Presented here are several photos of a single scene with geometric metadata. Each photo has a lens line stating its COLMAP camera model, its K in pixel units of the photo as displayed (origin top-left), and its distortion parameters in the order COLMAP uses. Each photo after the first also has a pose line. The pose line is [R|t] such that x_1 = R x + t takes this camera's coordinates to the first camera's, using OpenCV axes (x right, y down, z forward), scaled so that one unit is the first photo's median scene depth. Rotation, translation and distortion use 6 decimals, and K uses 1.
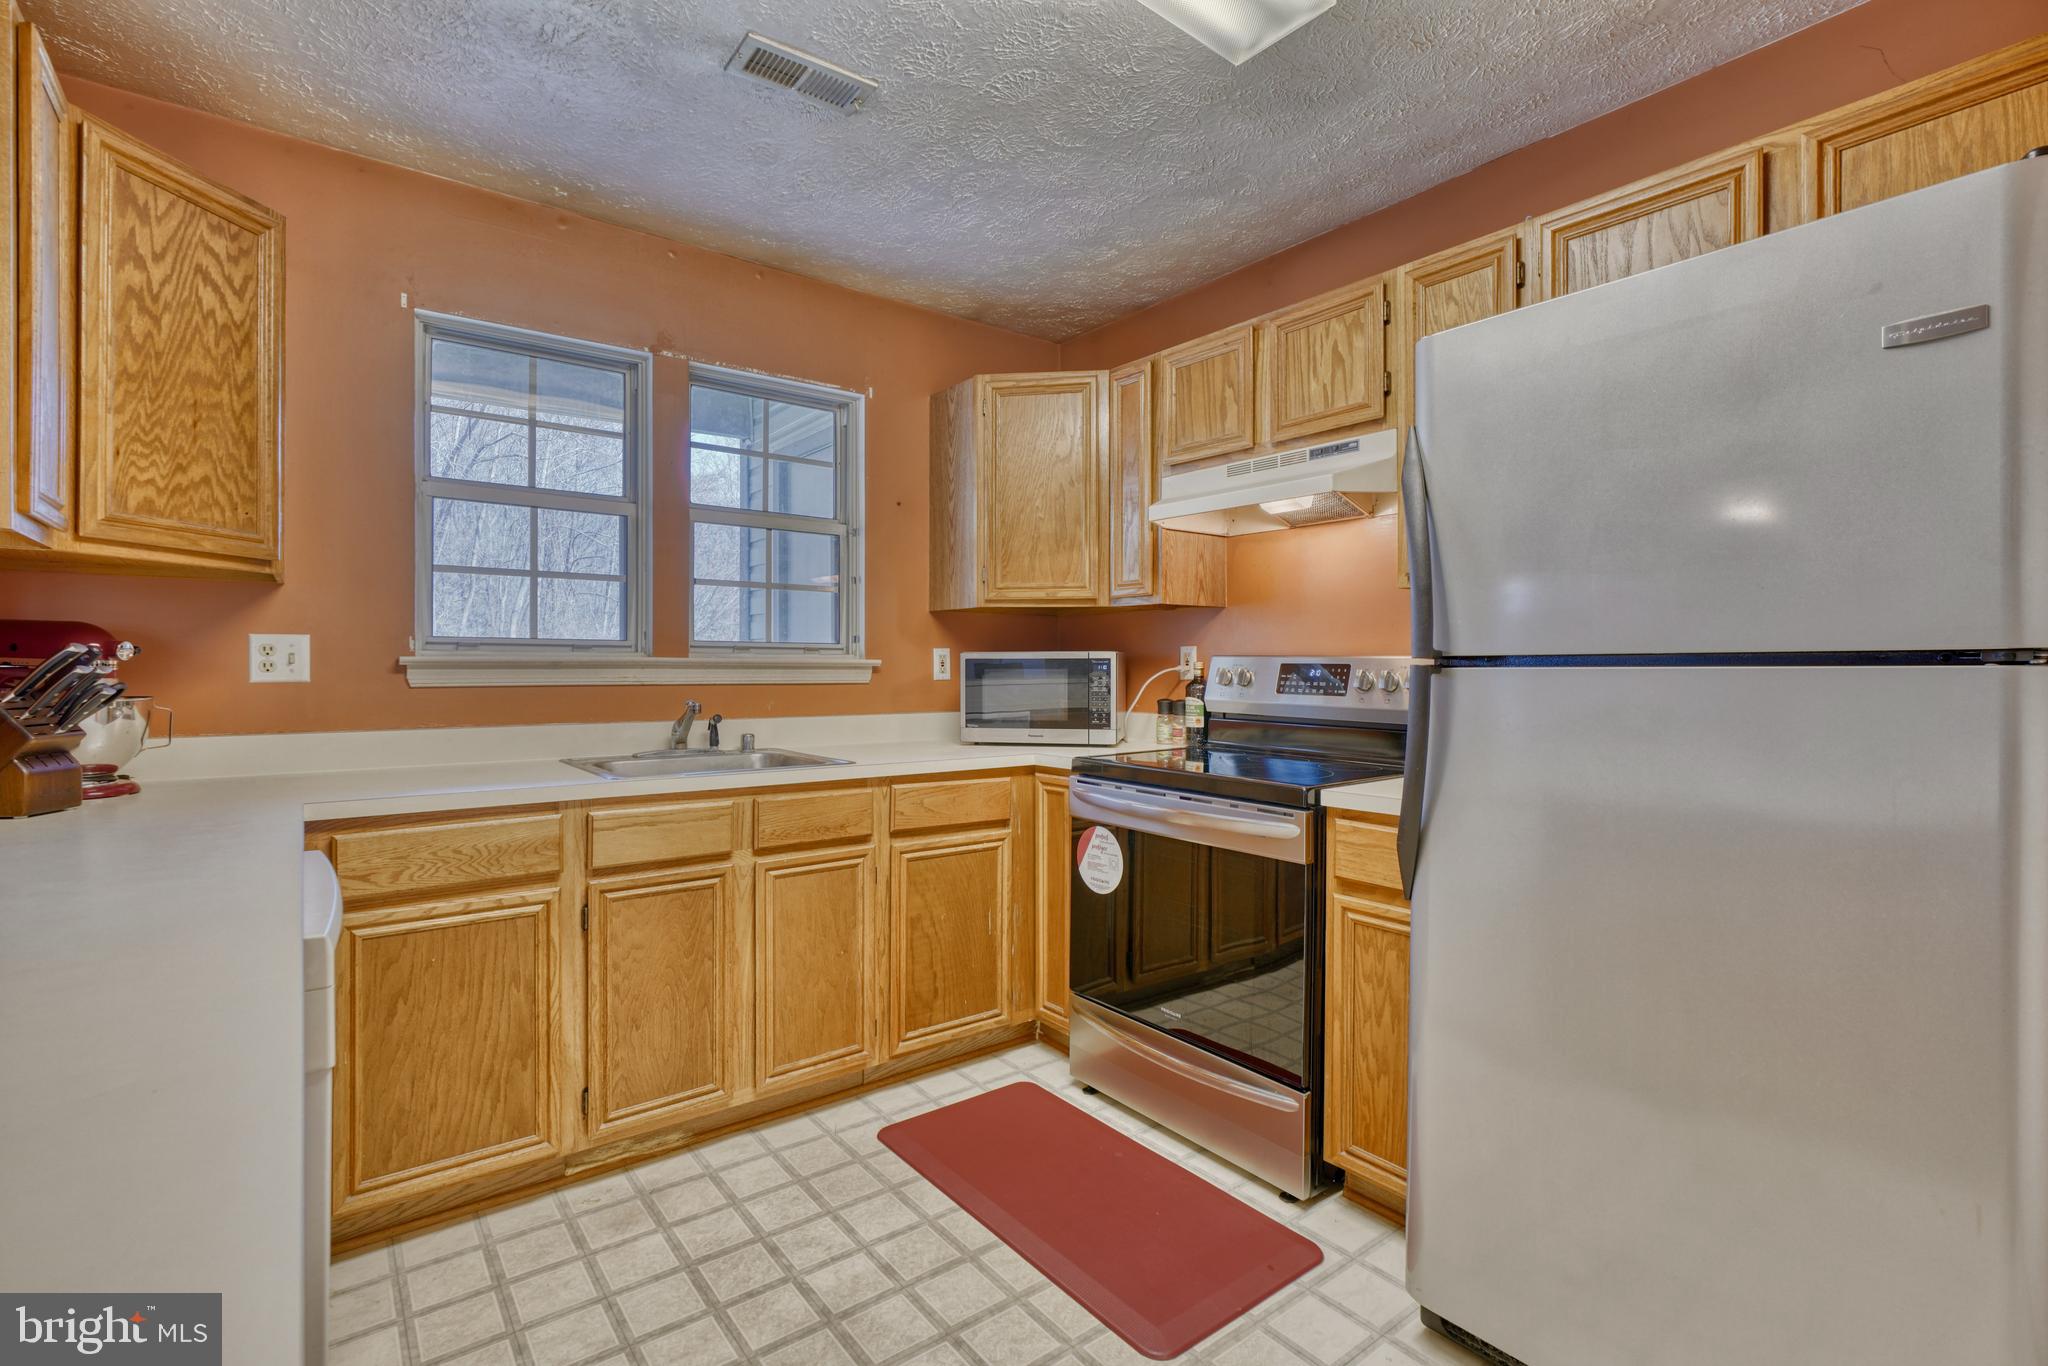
lens RADIAL K [[923.2, 0, 1009.3], [0, 923.2, 674.3], [0, 0, 1]] dist [-0.005402, 0.000515]
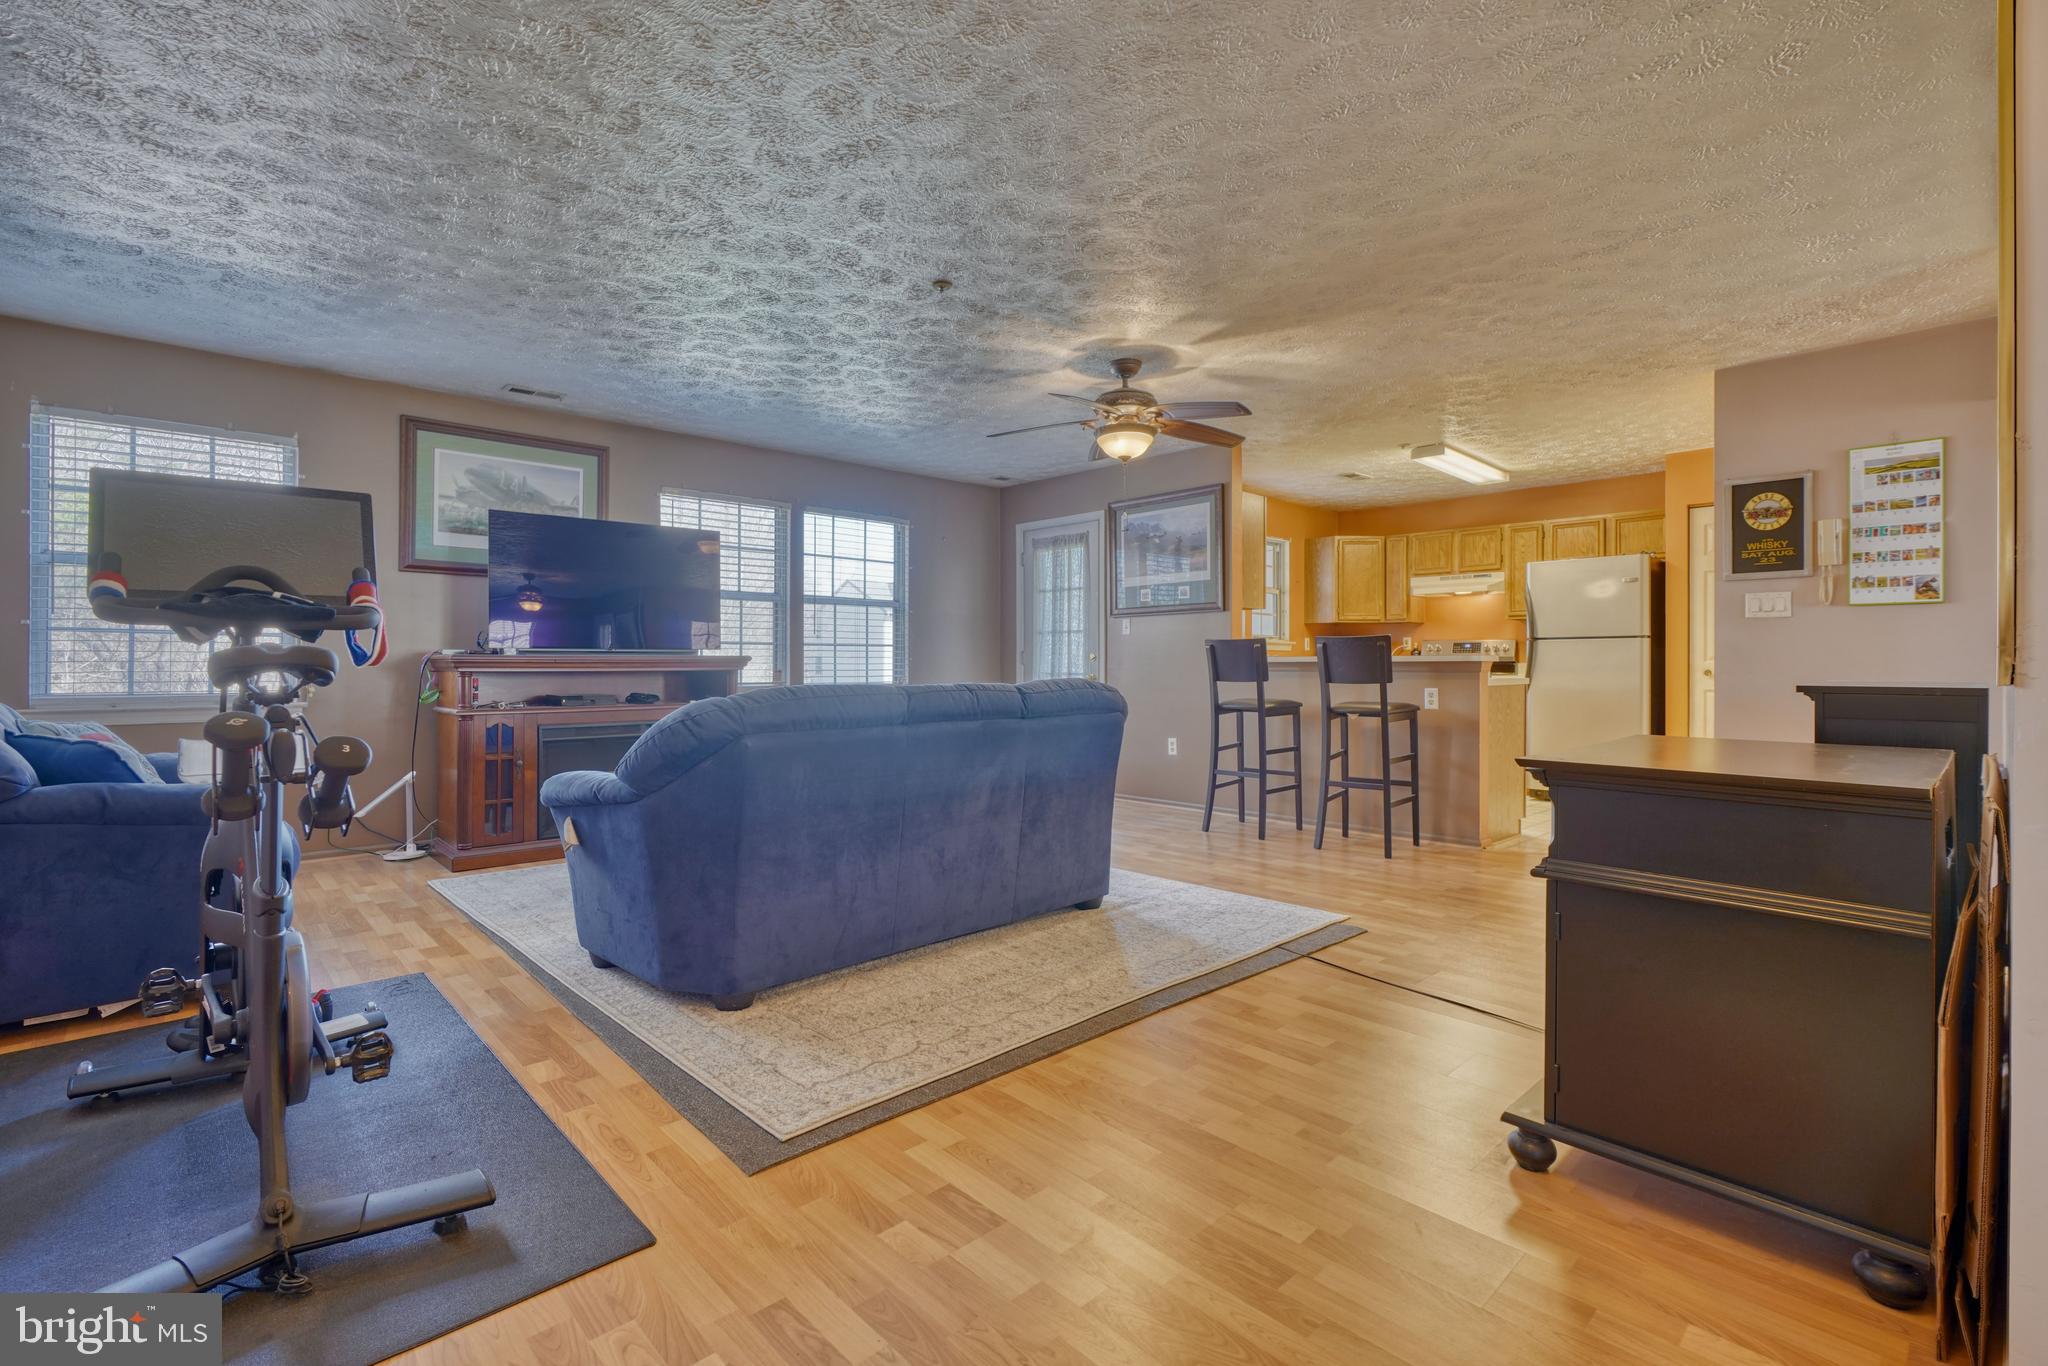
lens RADIAL K [[923.2, 0, 1006.1], [0, 923.2, 664.9], [0, 0, 1]] dist [-0.005402, 0.000515]
pose [[0.994744, -0.000342, 0.102388, -1.430678], [0.000531, 0.999998, -0.001826, 0.062216], [-0.102387, 0.001870, 0.994743, -1.782579]]
